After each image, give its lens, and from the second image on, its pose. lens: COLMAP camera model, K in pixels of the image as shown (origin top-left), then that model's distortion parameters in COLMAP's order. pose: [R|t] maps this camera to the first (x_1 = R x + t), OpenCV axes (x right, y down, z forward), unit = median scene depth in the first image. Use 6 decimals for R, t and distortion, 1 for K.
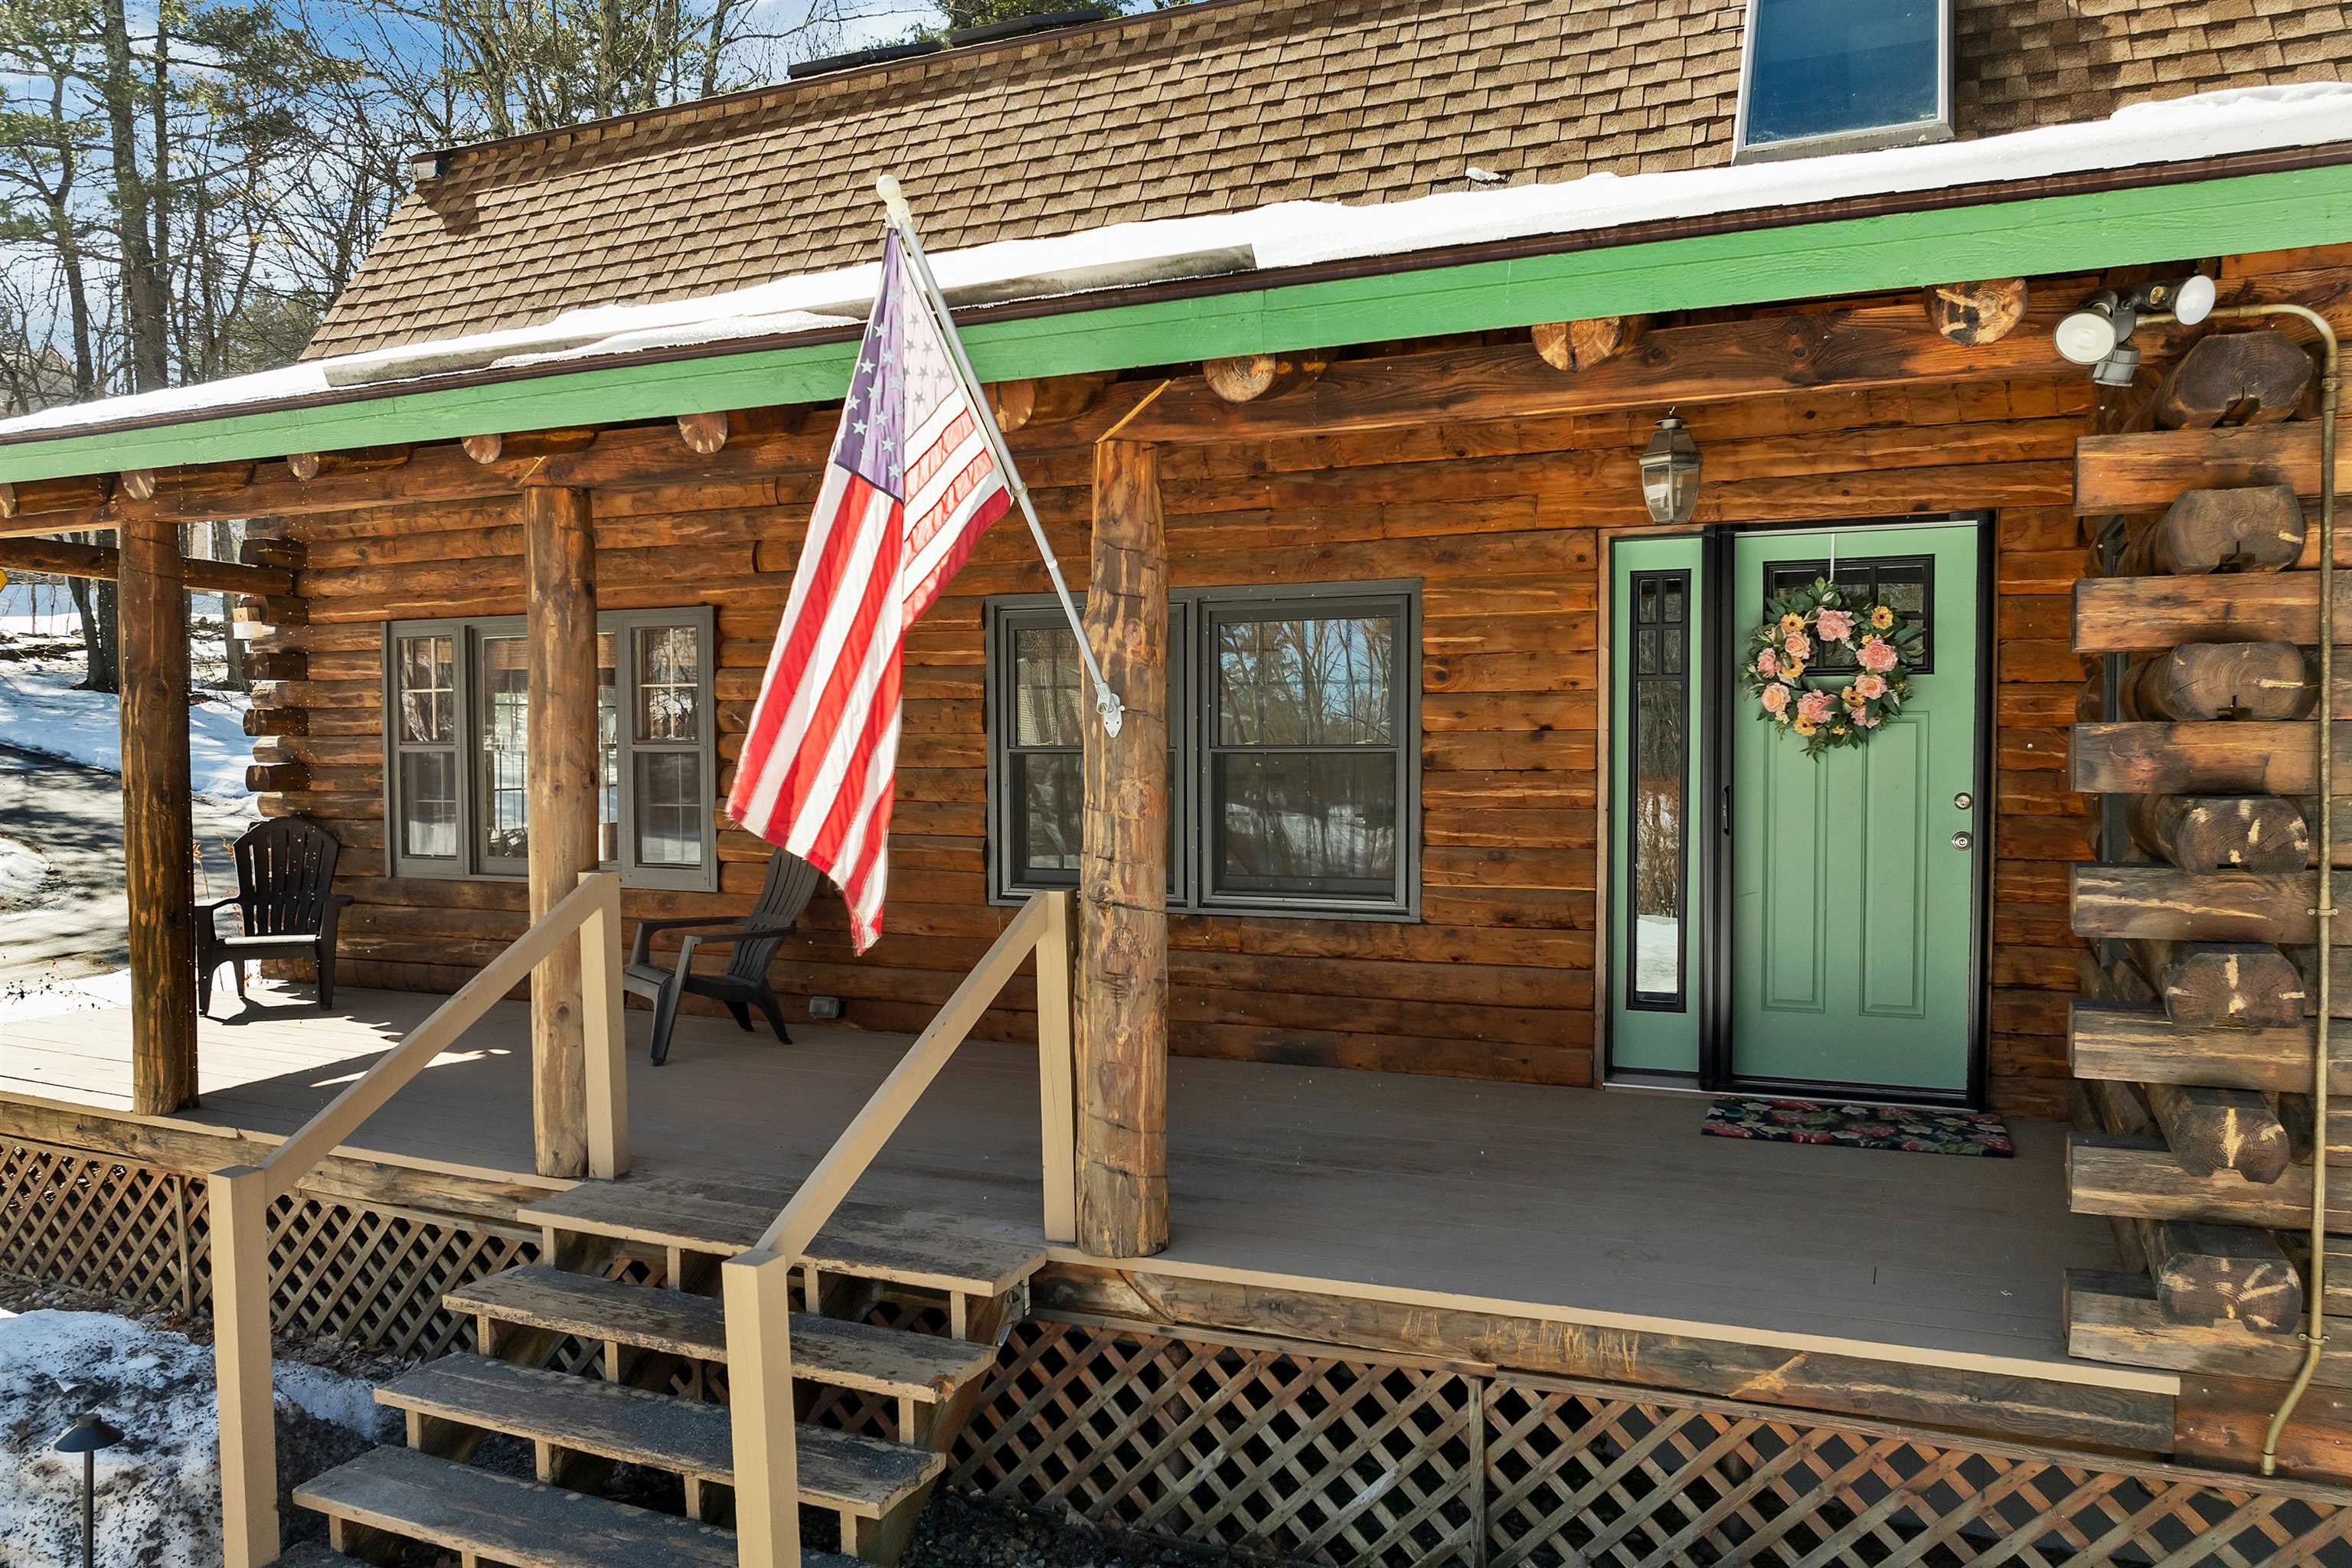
lens RADIAL K [[1721.0, 0, 1159.8], [0, 1721.0, 810.4], [0, 0, 1]] dist [-0.049403, 0.005199]
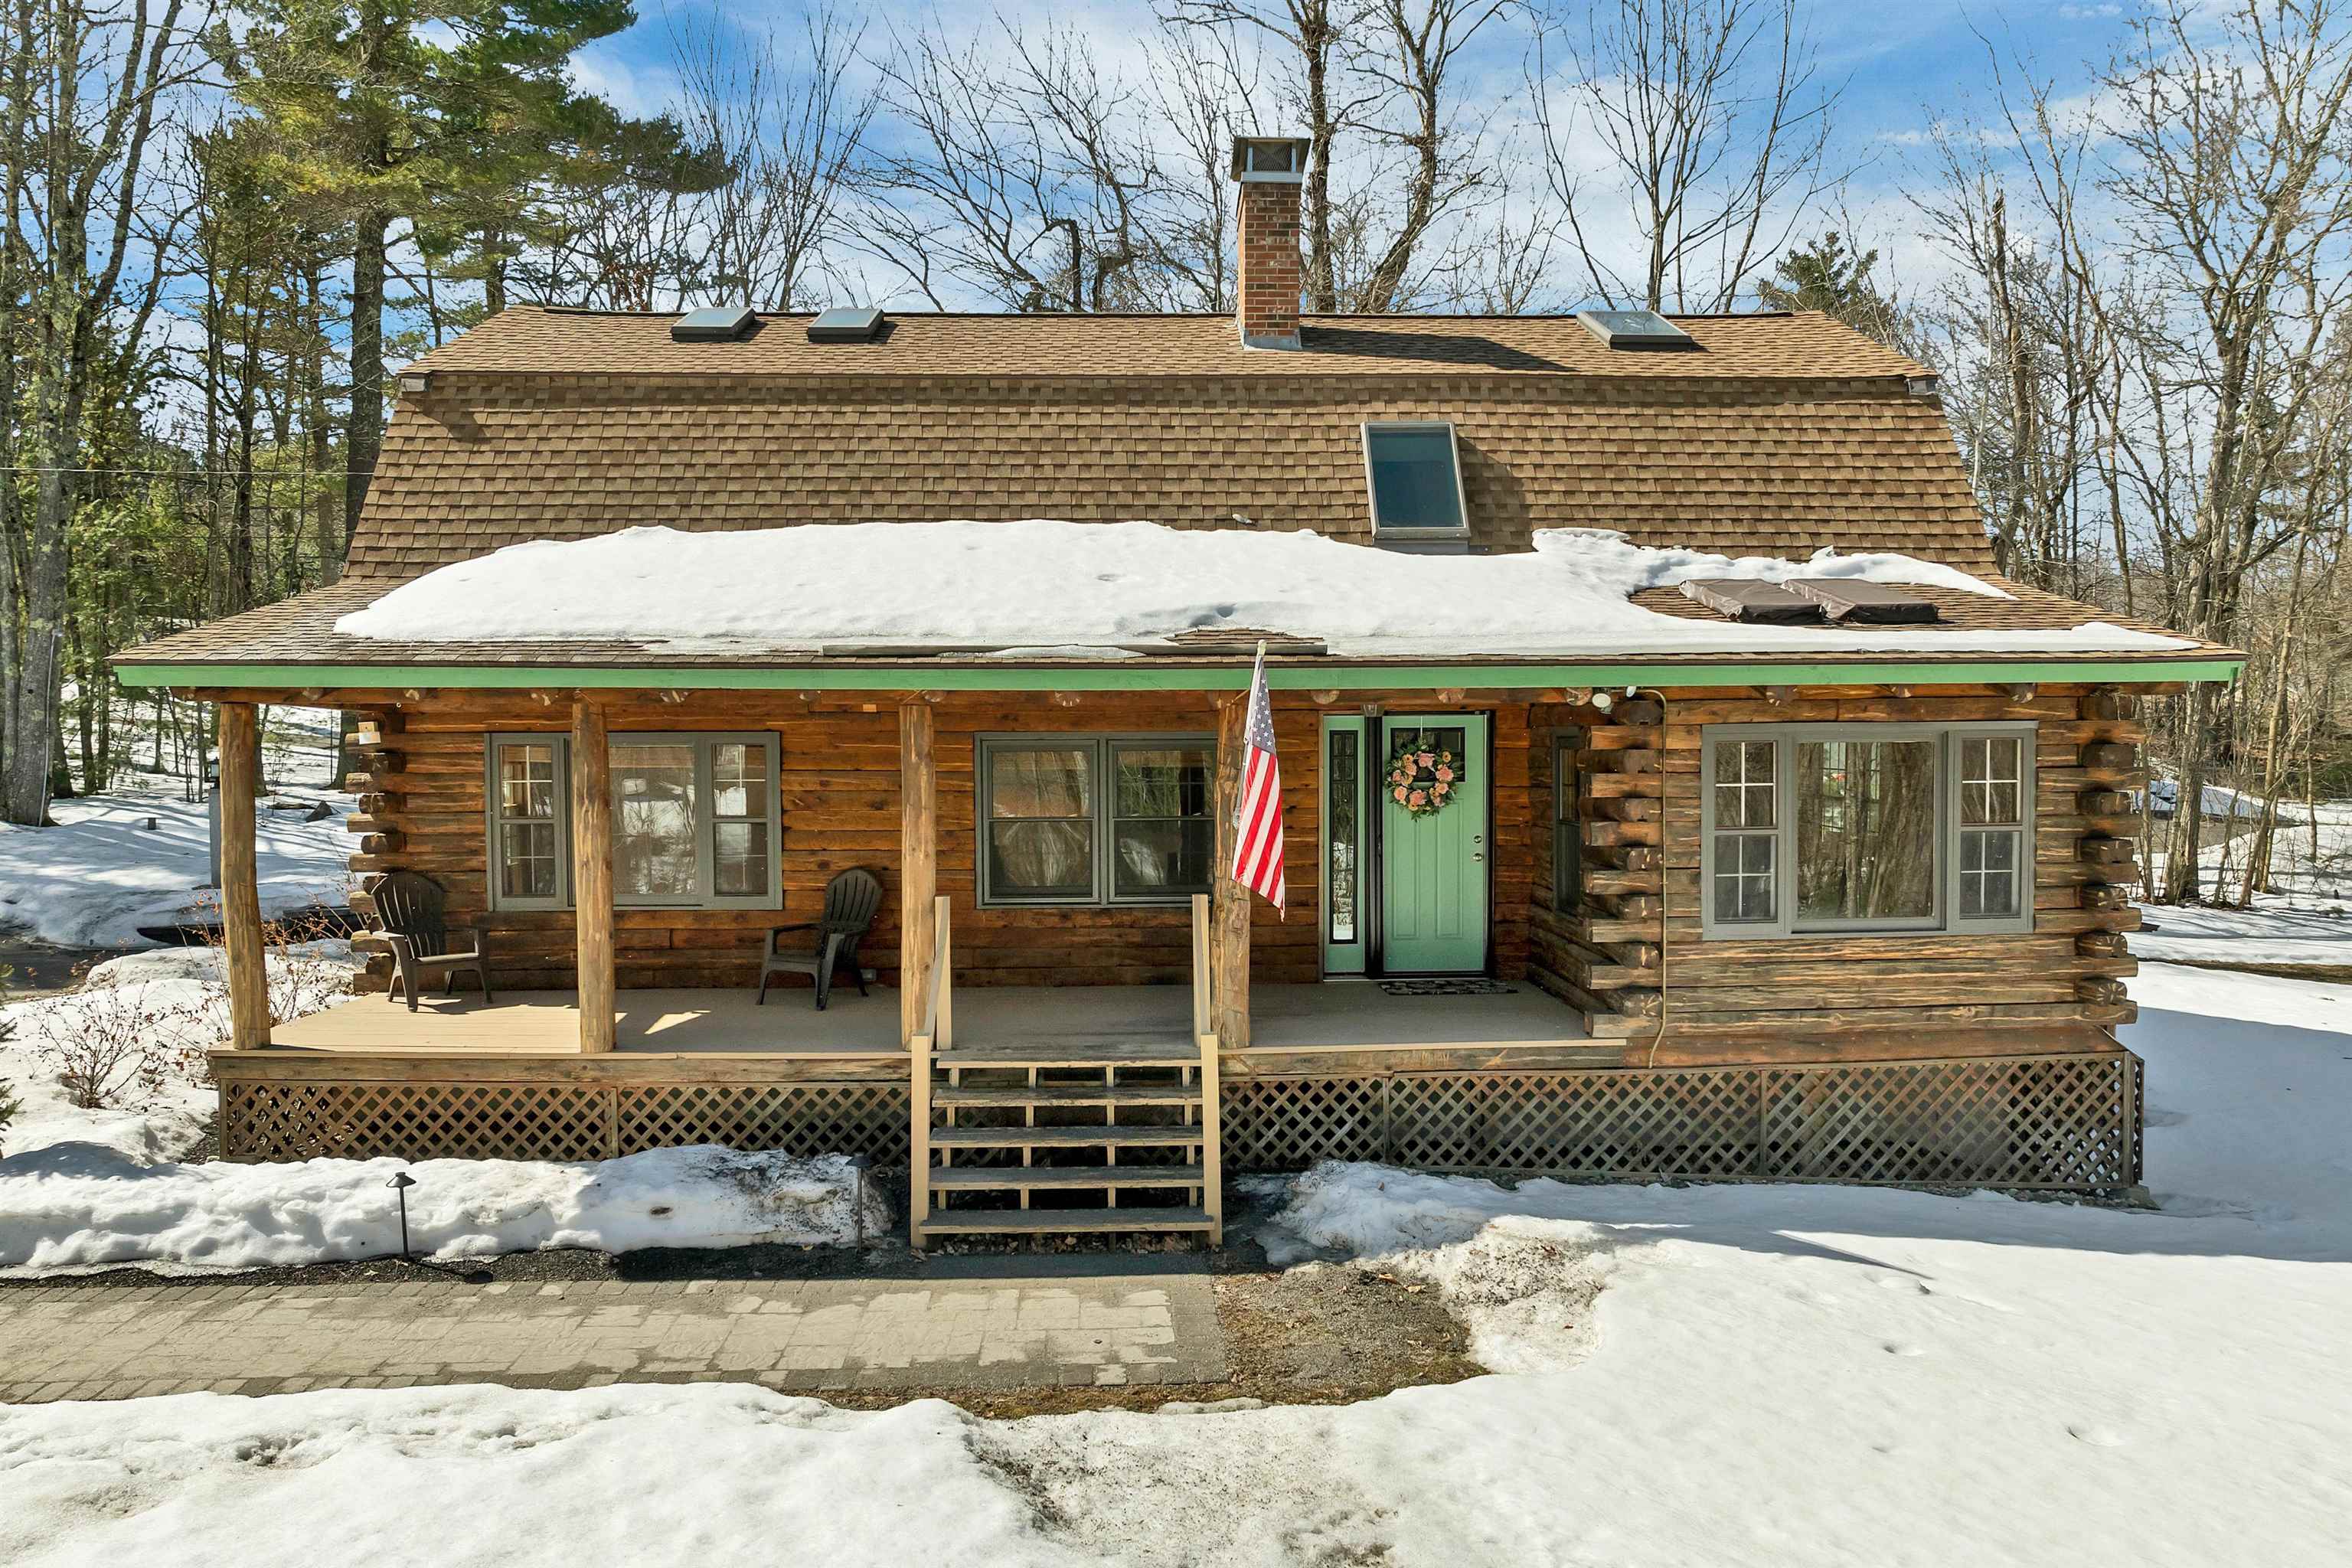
lens RADIAL K [[1694.8, 0, 1184.7], [0, 1694.8, 821.4], [0, 0, 1]] dist [-0.035302, -0.004104]
pose [[0.895653, -0.022748, 0.444171, -1.133413], [0.020571, 0.999741, 0.009722, -0.077705], [-0.444277, 0.000430, 0.895889, -1.072482]]
